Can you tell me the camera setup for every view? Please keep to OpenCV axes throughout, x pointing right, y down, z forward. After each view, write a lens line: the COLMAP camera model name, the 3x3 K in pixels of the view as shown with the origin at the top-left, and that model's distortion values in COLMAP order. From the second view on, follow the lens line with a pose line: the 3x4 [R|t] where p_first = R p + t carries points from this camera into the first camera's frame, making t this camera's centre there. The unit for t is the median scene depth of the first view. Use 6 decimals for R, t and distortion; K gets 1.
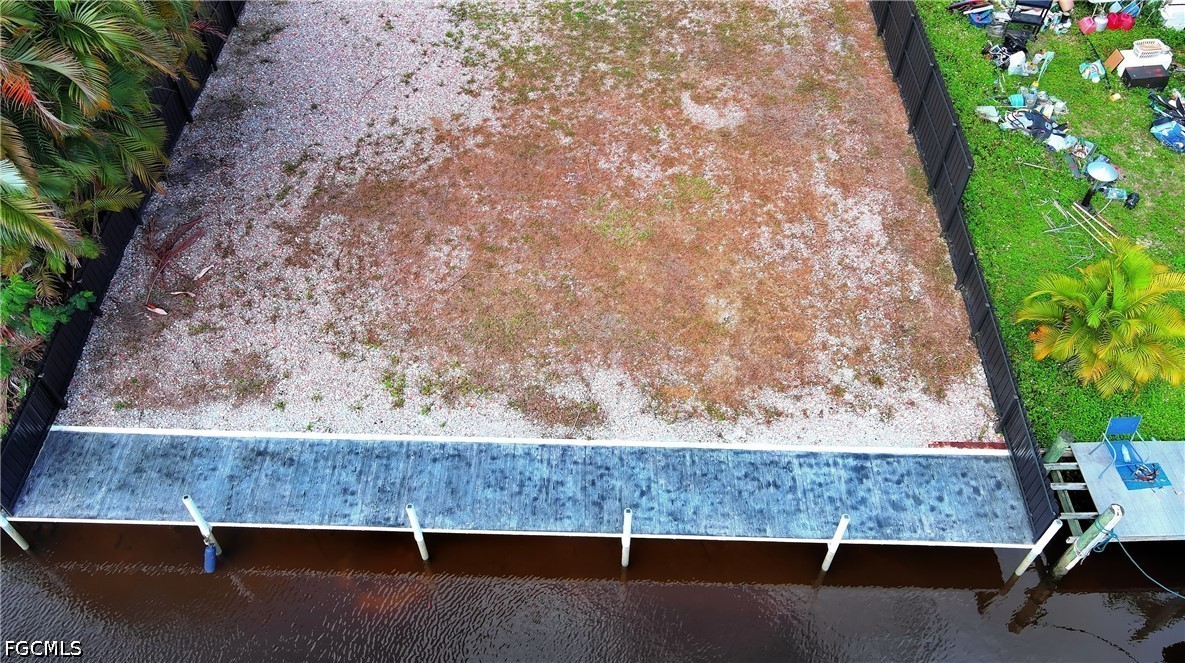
lens RADIAL K [[926.3, 0, 592.5], [0, 926.3, 331.5], [0, 0, 1]] dist [0.020871, -0.038068]
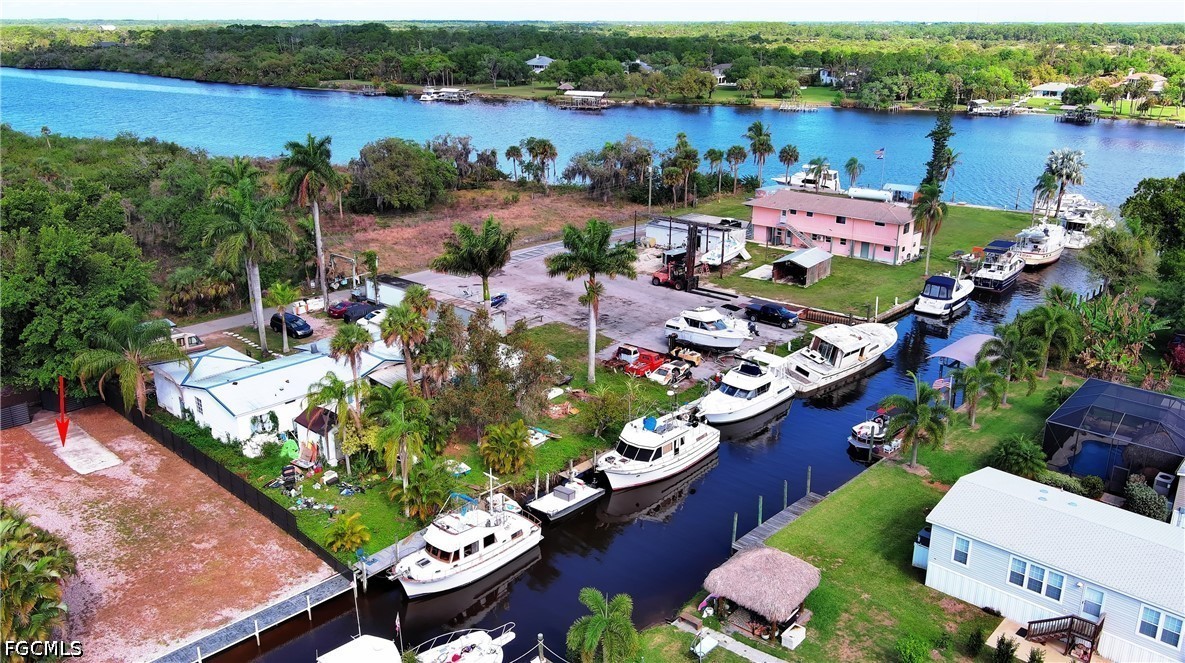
lens RADIAL K [[926.3, 0, 592.5], [0, 926.3, 331.5], [0, 0, 1]] dist [0.020871, -0.038068]
pose [[0.674854, -0.238376, 0.698390, -1.147835], [0.563394, 0.777664, -0.278974, 0.914276], [-0.476612, 0.581735, 0.659109, -2.319182]]
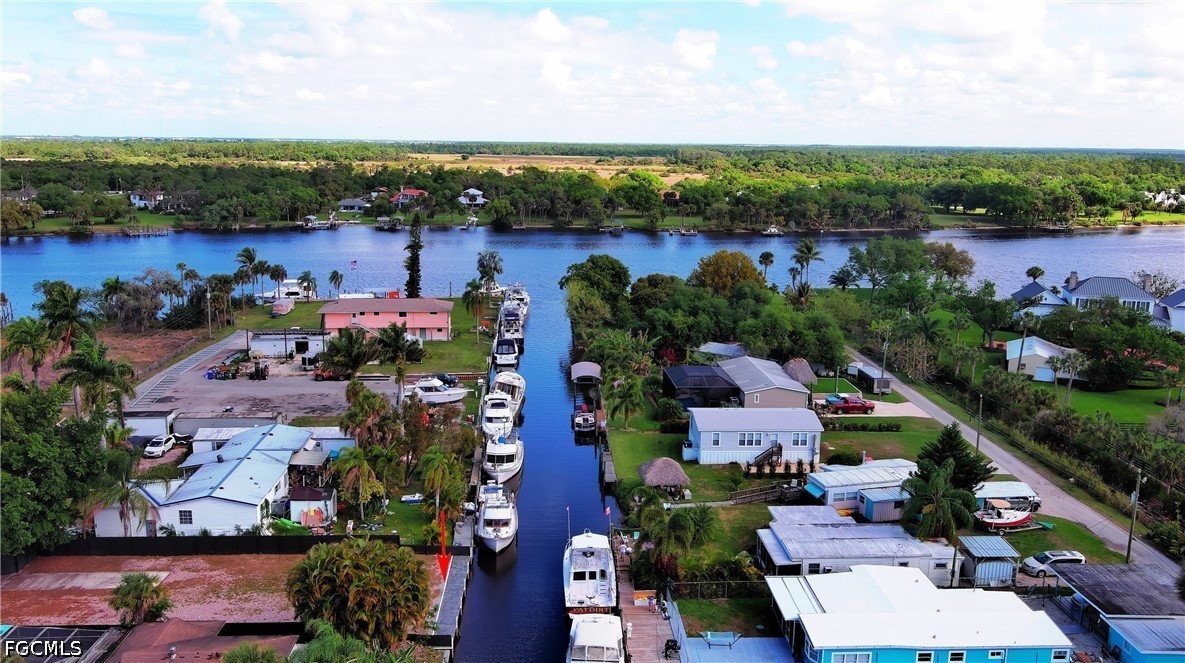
lens RADIAL K [[926.3, 0, 592.5], [0, 926.3, 331.5], [0, 0, 1]] dist [0.020871, -0.038068]
pose [[-0.063853, -0.206834, 0.976290, -4.506084], [0.753058, 0.631954, 0.183137, -1.046344], [-0.654849, 0.746896, 0.115406, -1.143321]]
